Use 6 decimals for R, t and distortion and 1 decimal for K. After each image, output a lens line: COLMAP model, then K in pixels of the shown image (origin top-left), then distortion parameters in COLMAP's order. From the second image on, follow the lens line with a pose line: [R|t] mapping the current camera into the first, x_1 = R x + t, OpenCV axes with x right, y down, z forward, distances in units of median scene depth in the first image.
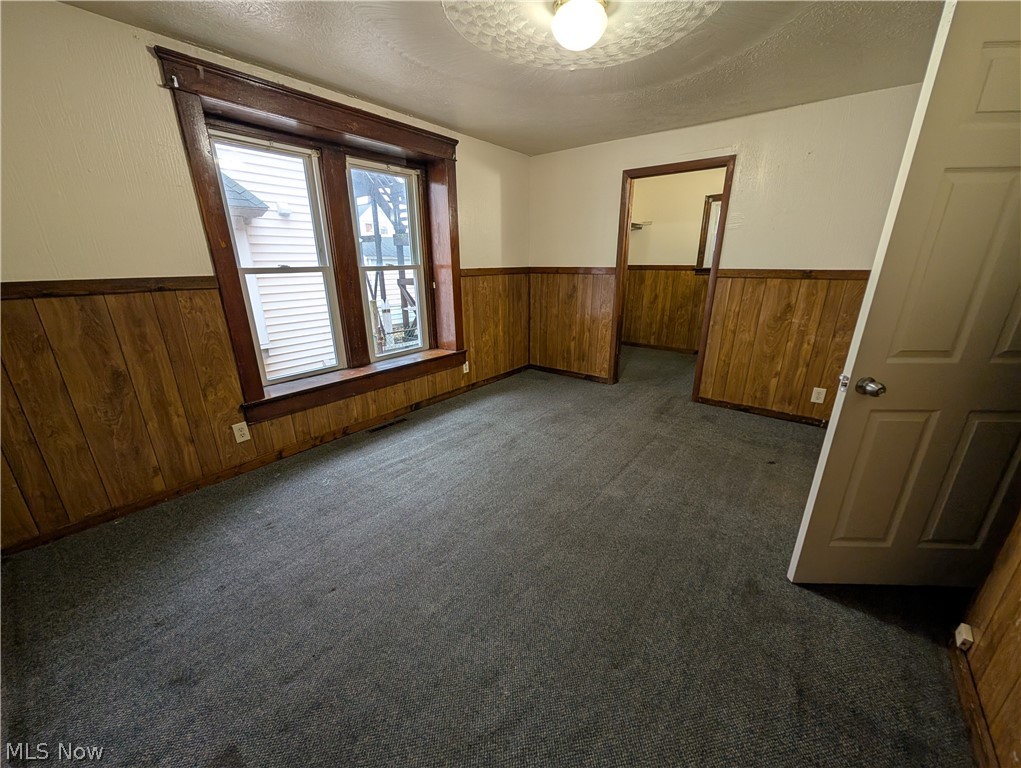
lens RADIAL K [[388.0, 0, 511.8], [0, 388.0, 385.6], [0, 0, 1]] dist [0.000886, 0.000017]
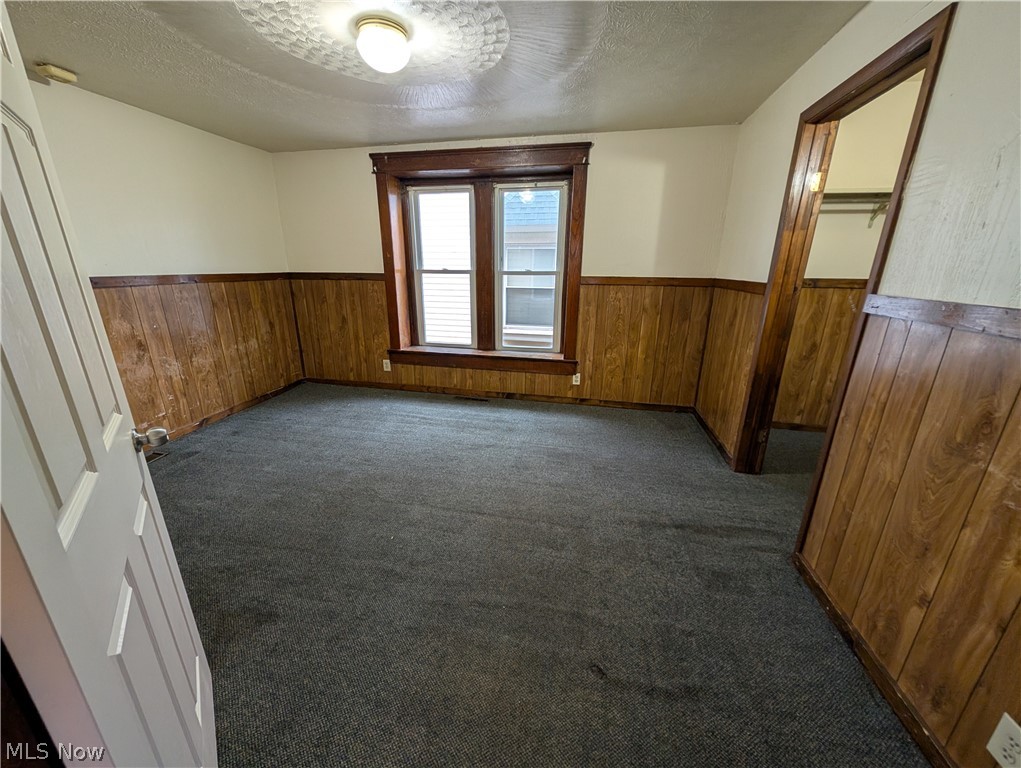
lens RADIAL K [[388.0, 0, 505.3], [0, 388.0, 385.6], [0, 0, 1]] dist [0.000886, 0.000017]
pose [[0.440014, 0.275067, -0.854825, 0.766478], [-0.288383, 0.944792, 0.155574, -0.159724], [0.850425, 0.178062, 0.495047, 0.469083]]
